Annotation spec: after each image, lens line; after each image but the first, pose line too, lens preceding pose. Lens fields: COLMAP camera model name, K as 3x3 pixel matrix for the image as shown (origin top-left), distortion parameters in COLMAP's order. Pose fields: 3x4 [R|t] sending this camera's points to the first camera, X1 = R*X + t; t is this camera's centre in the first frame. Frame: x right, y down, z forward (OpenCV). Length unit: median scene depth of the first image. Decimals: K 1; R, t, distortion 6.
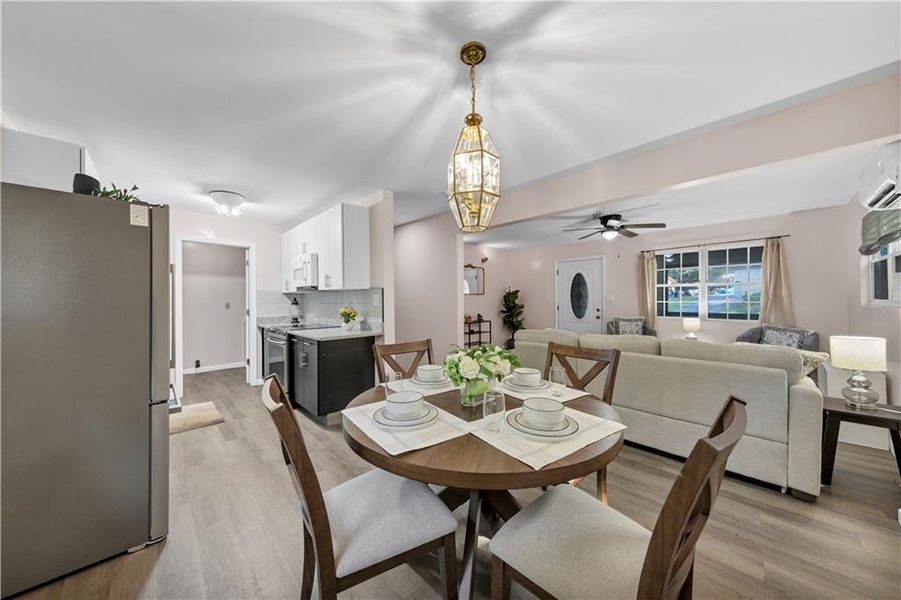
lens RADIAL K [[305.6, 0, 452.2], [0, 305.6, 301.7], [0, 0, 1]] dist [0.001417, -0.000002]
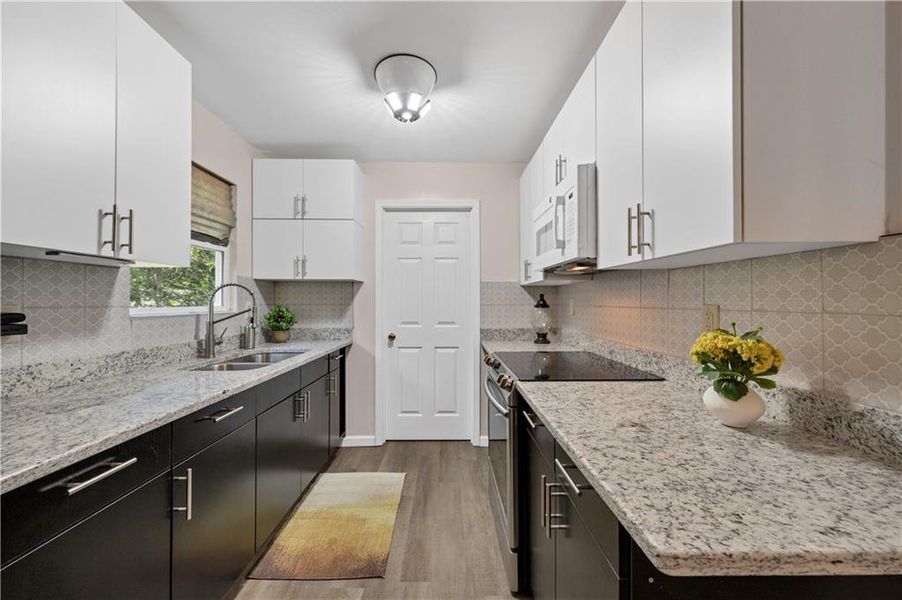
lens RADIAL K [[339.3, 0, 445.7], [0, 339.3, 300.5], [0, 0, 1]] dist [0.007168, -0.001153]
pose [[0.715693, 0.007963, -0.698370, -0.214673], [-0.009637, 0.999952, 0.001525, -0.001518], [0.698349, 0.005639, 0.715735, 0.443935]]
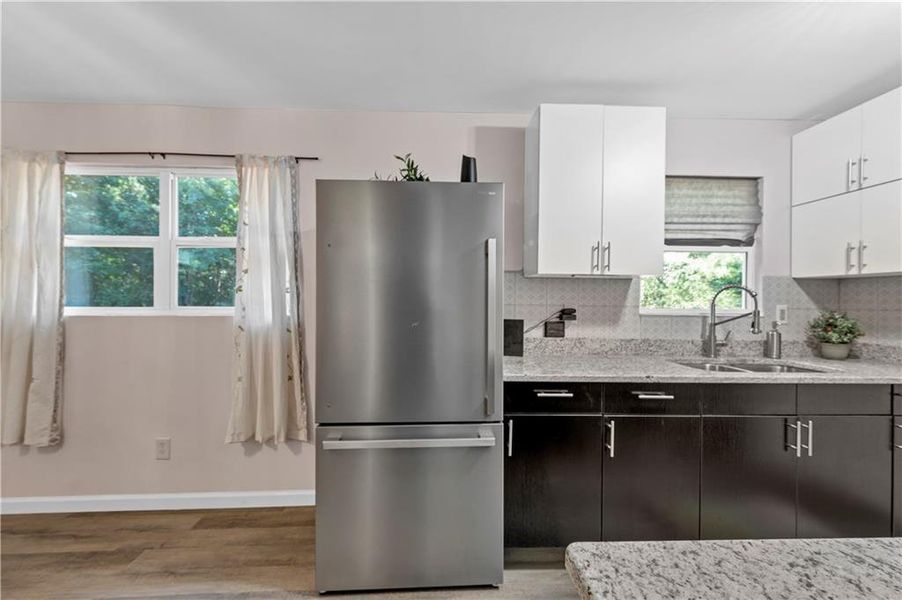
lens RADIAL K [[369.3, 0, 443.9], [0, 369.3, 300.0], [0, 0, 1]] dist [0.002958, -0.000083]
pose [[-0.676443, 0.002240, -0.736491, -0.133749], [-0.006042, 0.999945, 0.008590, -0.003658], [0.736470, 0.010260, -0.676392, 0.599658]]
